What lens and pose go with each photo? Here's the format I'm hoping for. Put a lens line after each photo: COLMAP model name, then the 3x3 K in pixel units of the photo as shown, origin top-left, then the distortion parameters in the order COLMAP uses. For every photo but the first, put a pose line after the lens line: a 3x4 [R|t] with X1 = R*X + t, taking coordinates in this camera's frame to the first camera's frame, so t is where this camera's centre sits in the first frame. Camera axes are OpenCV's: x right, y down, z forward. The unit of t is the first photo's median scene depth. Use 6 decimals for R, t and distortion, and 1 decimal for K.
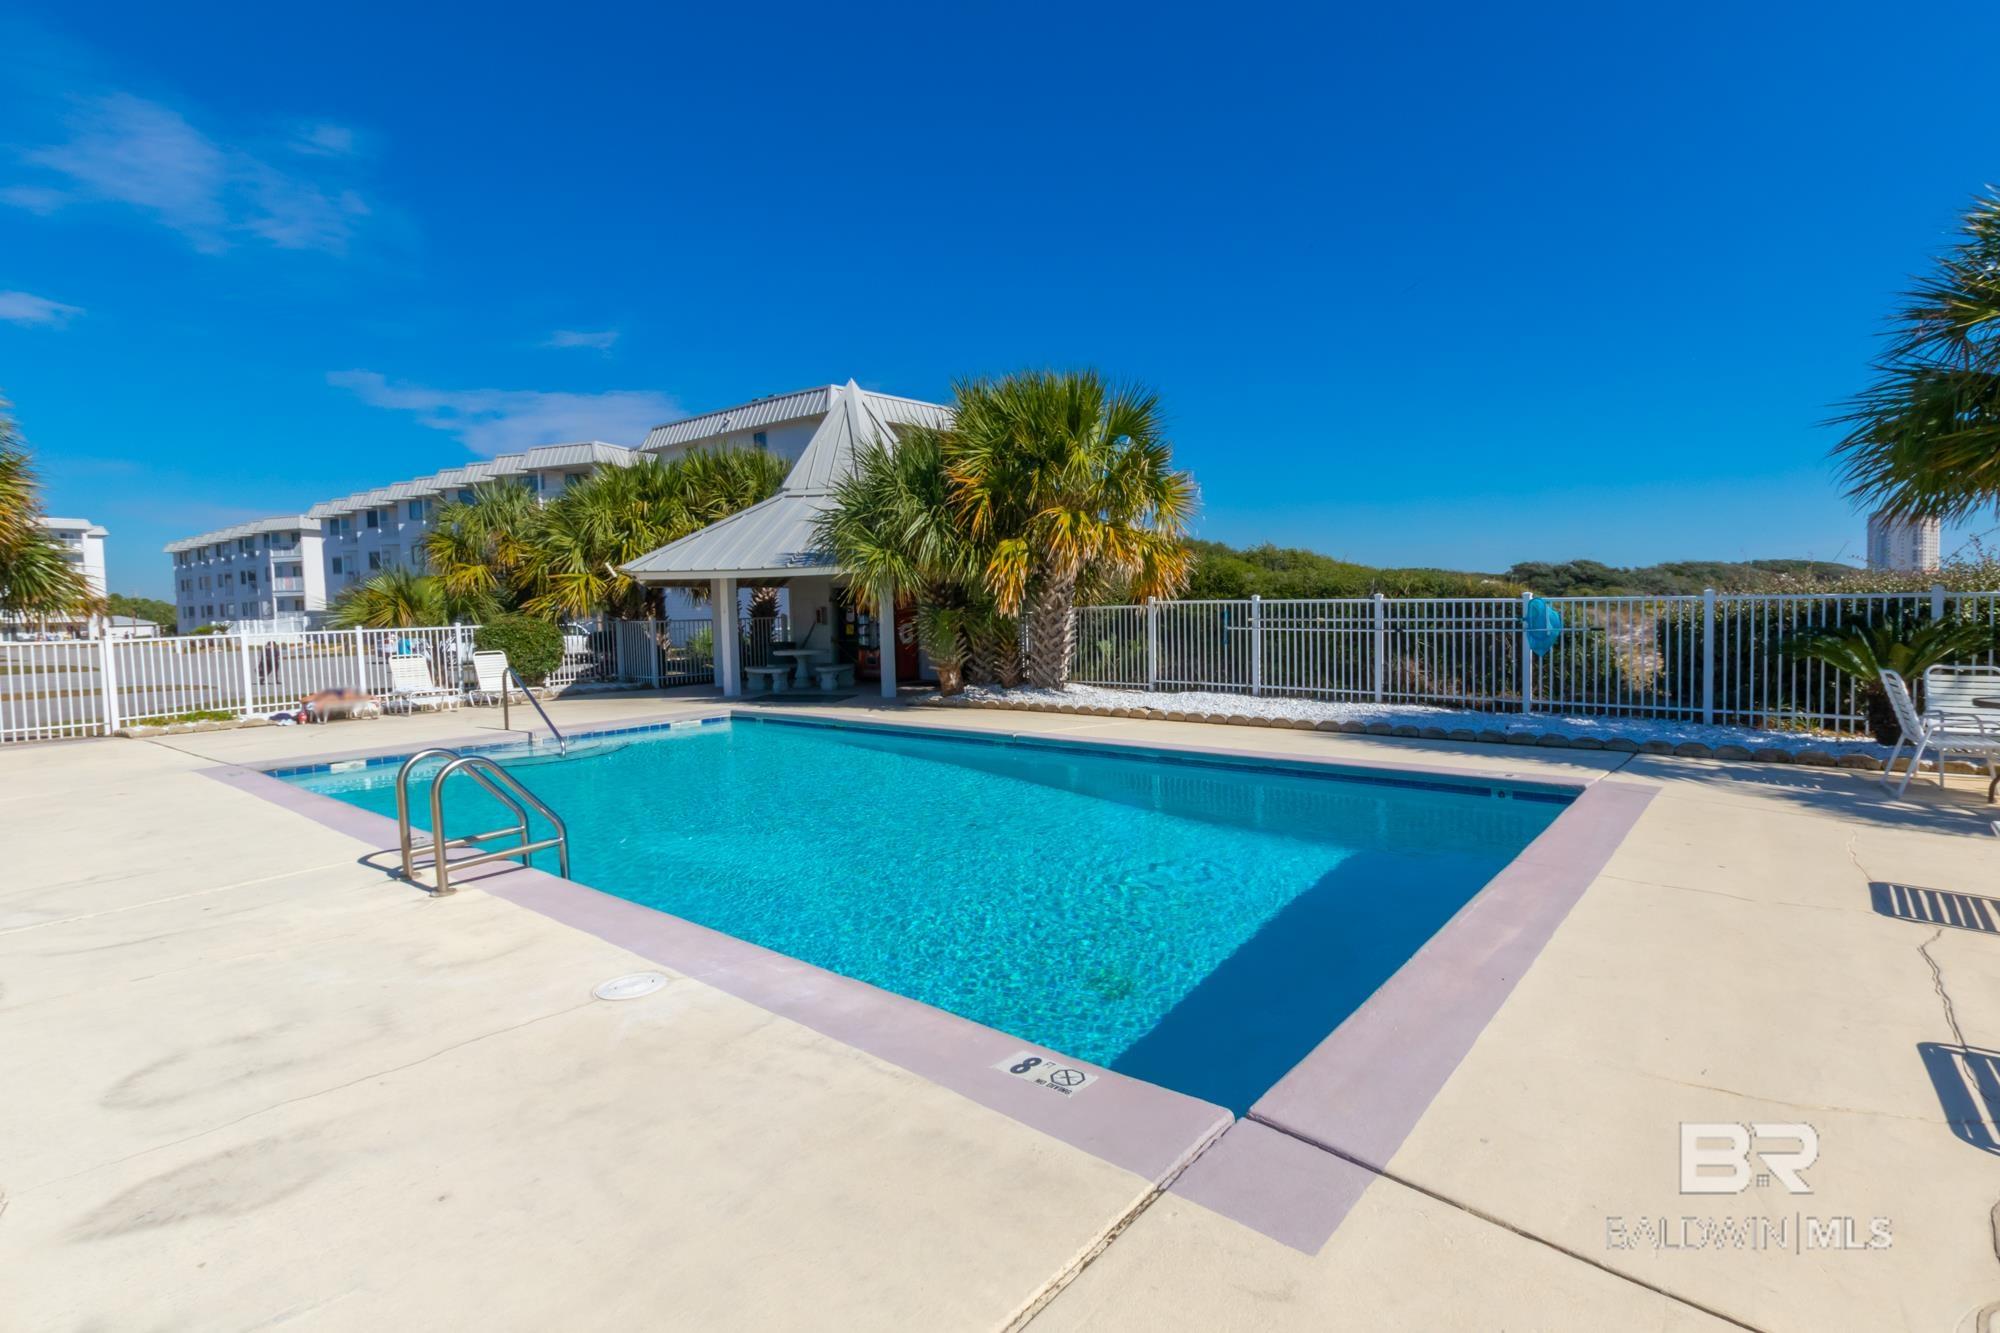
lens RADIAL K [[968.6, 0, 1000.0], [0, 968.6, 666.5], [0, 0, 1]] dist [0.042284, -0.015114]
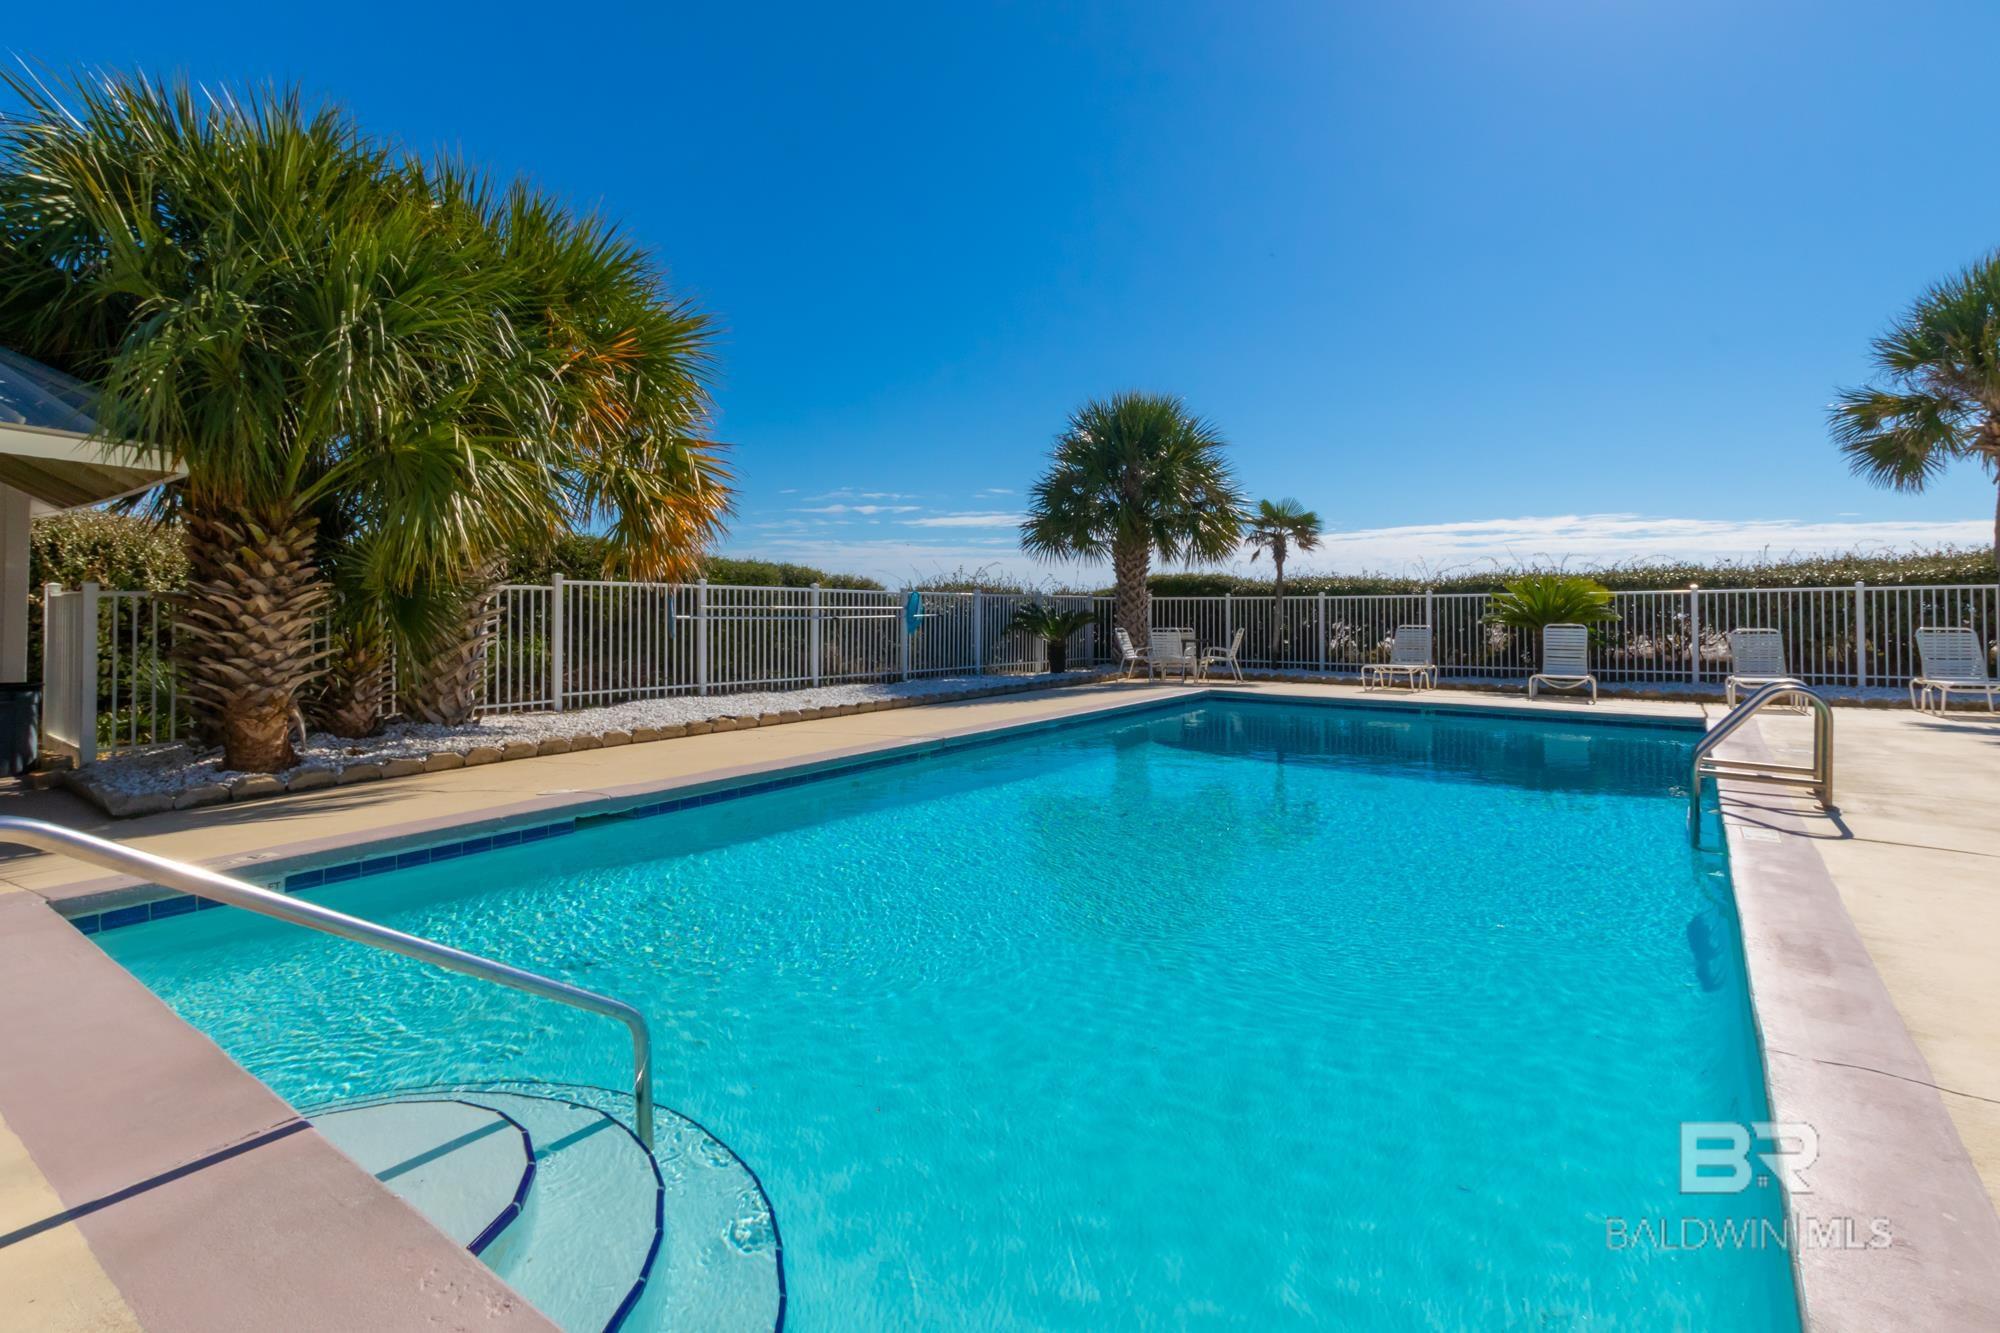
lens RADIAL K [[979.8, 0, 1002.8], [0, 979.8, 601.4], [0, 0, 1]] dist [-0.000975, -0.000244]
pose [[-0.074017, 0.007247, 0.997231, -0.617041], [0.049782, 0.998754, -0.003563, -0.037167], [-0.996014, 0.049381, -0.074286, 0.806429]]
